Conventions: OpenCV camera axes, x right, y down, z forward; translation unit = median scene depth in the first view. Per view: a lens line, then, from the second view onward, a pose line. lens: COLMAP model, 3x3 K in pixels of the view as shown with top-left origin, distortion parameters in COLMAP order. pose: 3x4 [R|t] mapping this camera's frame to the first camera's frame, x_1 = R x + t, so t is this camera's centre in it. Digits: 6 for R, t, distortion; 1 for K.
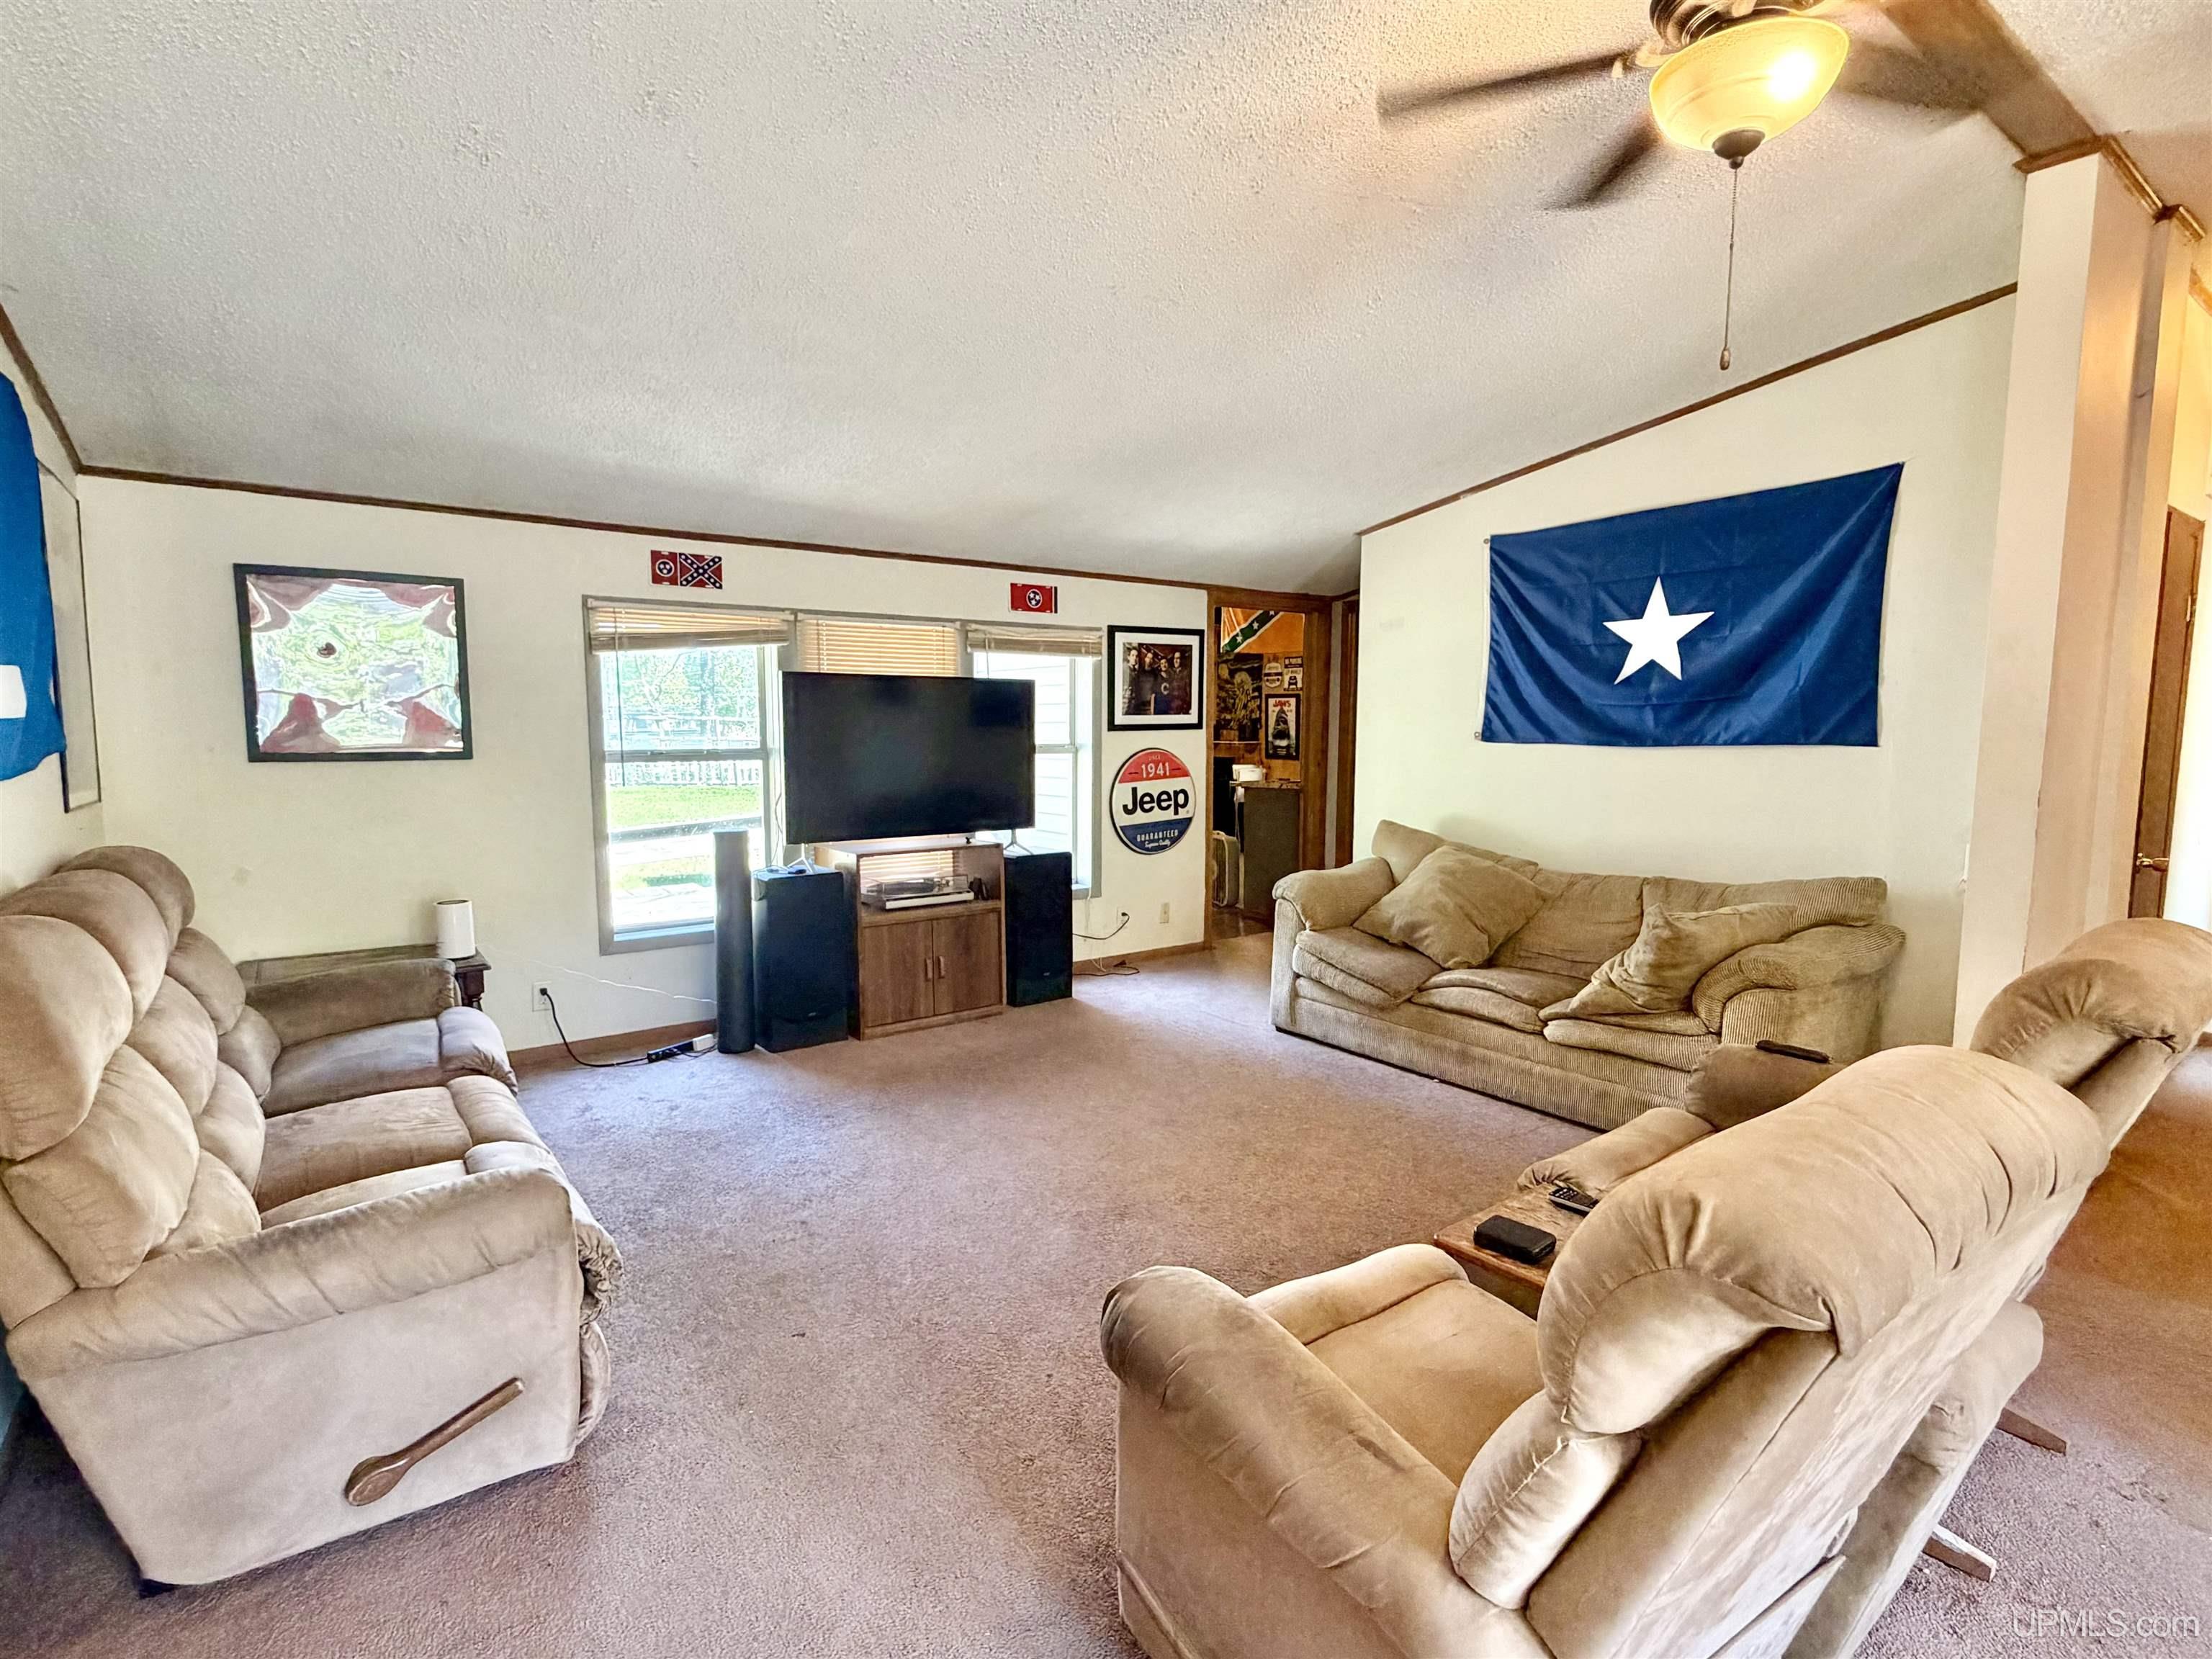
lens RADIAL K [[1084.0, 0, 1094.9], [0, 1084.0, 828.6], [0, 0, 1]] dist [-0.001882, 0.000341]
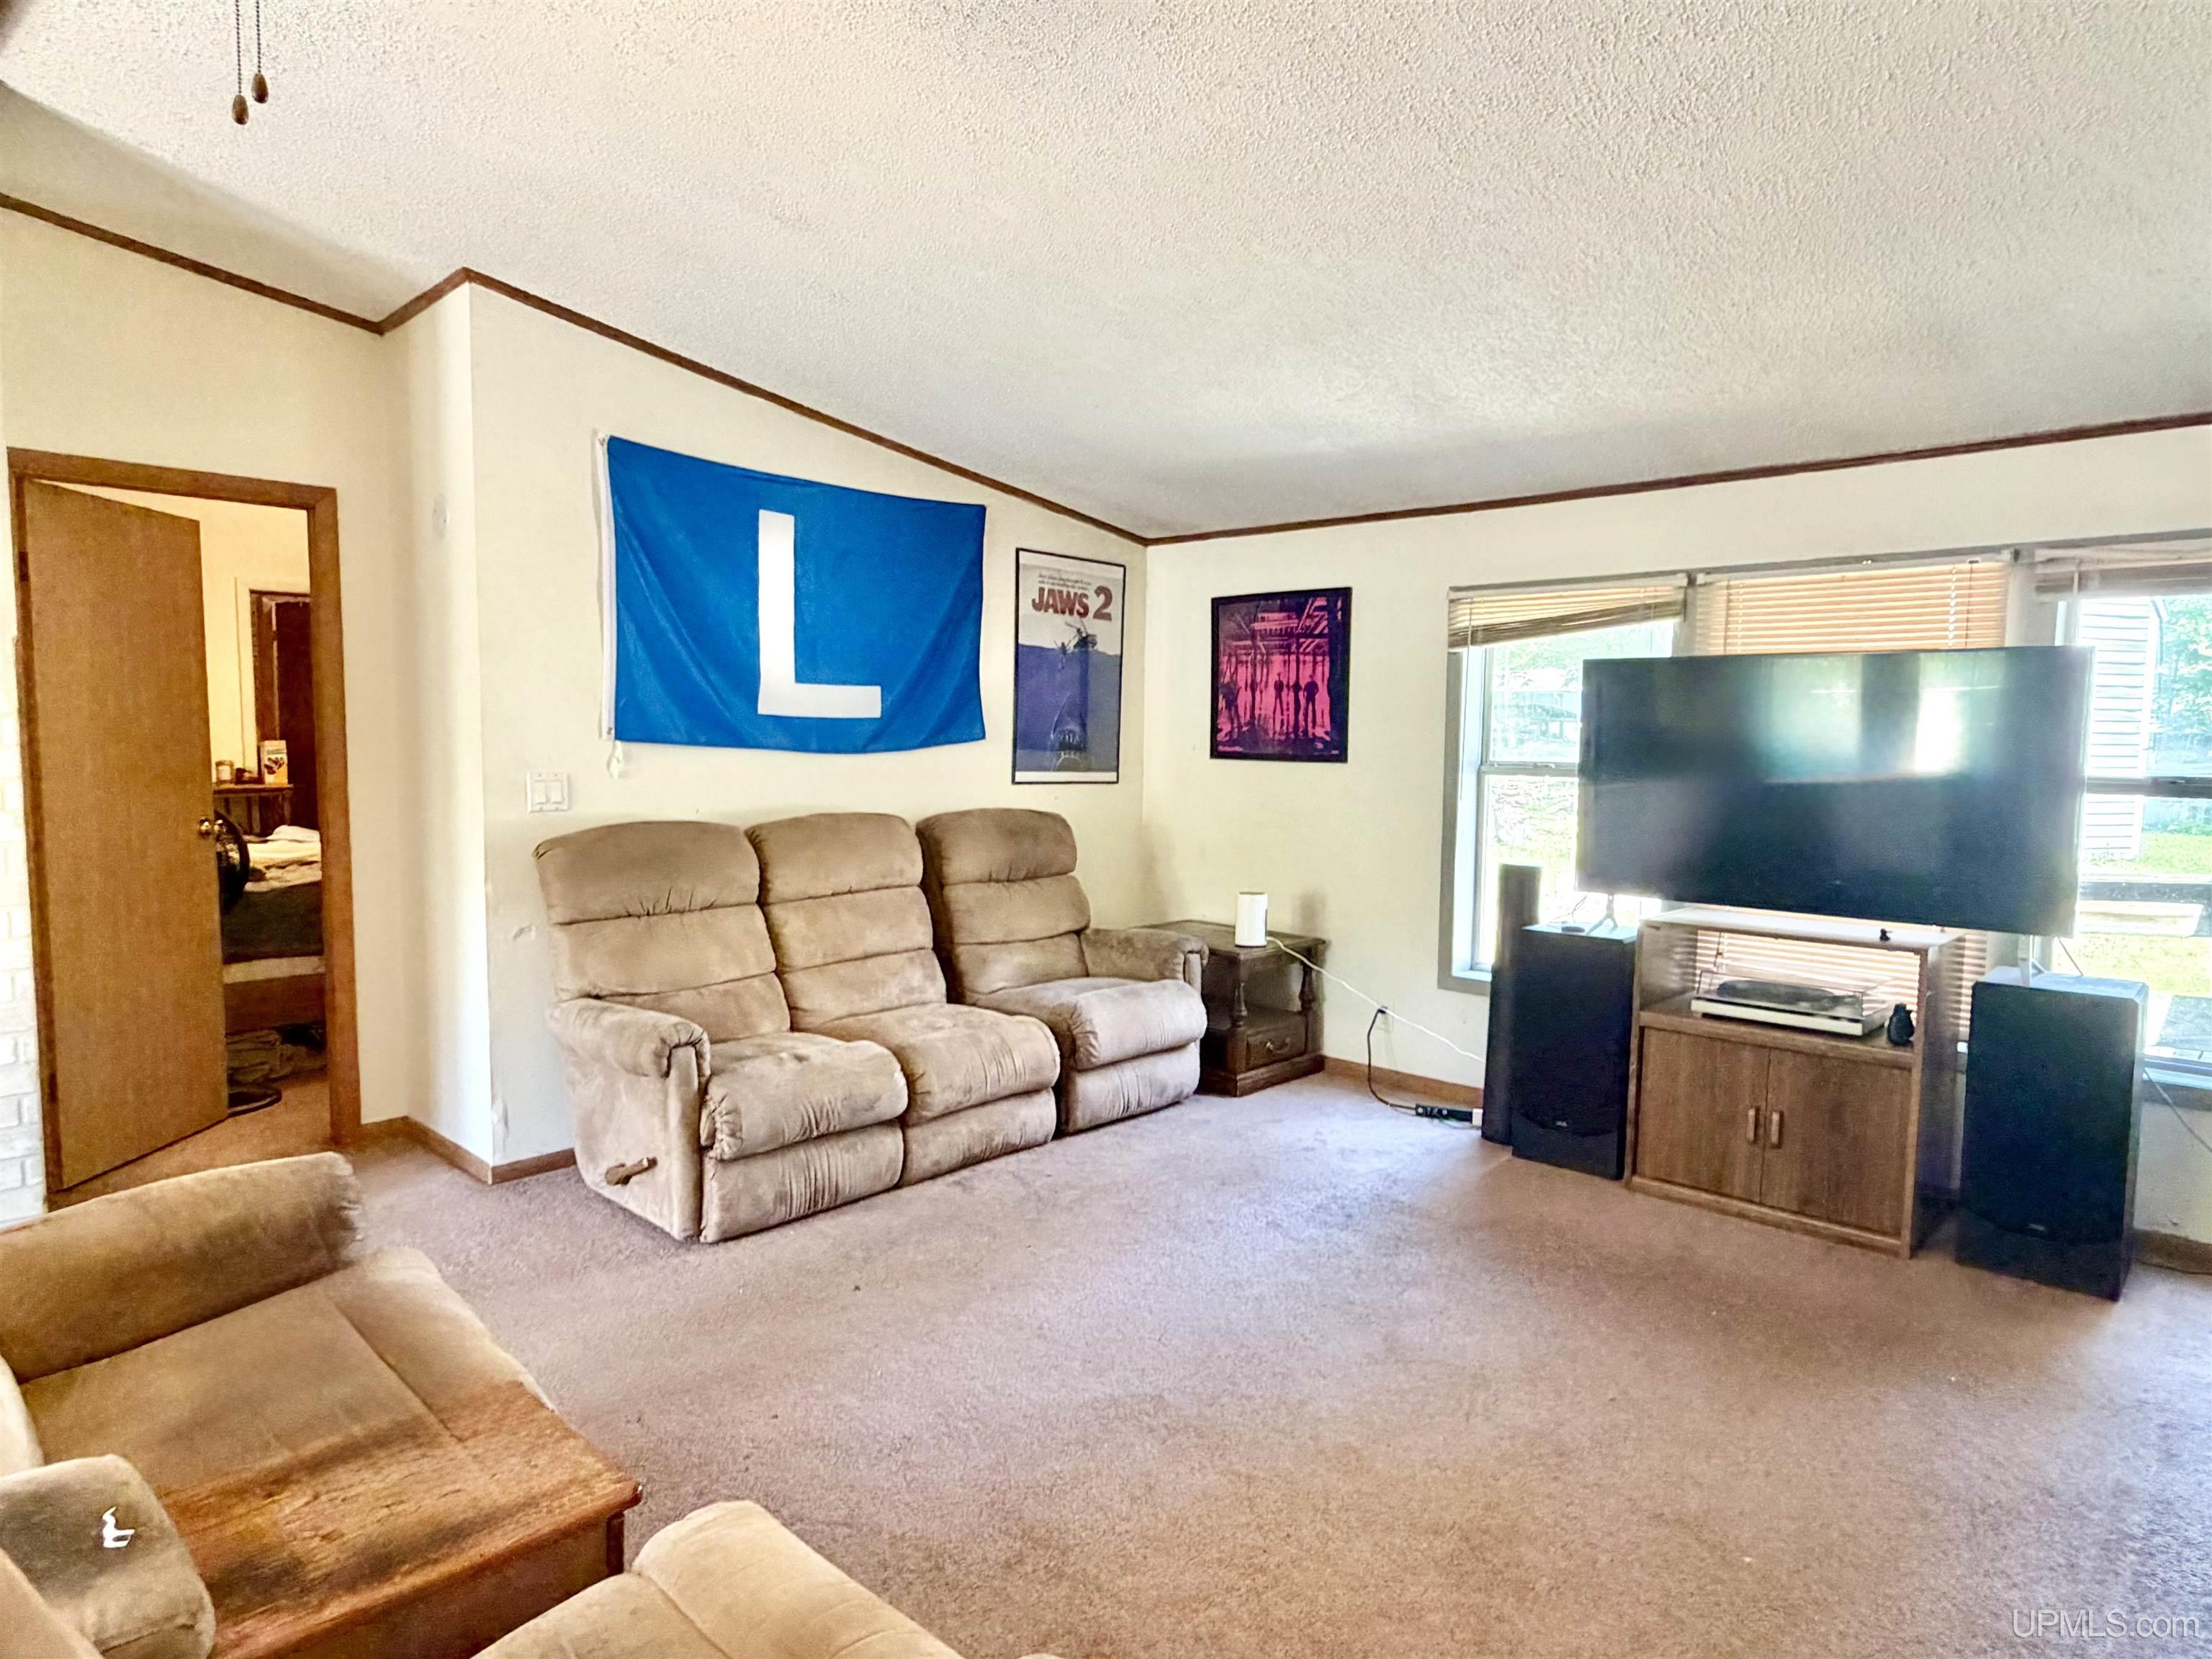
lens RADIAL K [[1307.3, 0, 1085.4], [0, 1307.3, 825.7], [0, 0, 1]] dist [-0.000607, -0.000115]
pose [[0.170835, 0.075265, -0.982421, 0.535103], [-0.105446, 0.992748, 0.057720, -0.046341], [0.979641, 0.093732, 0.177532, 0.502536]]
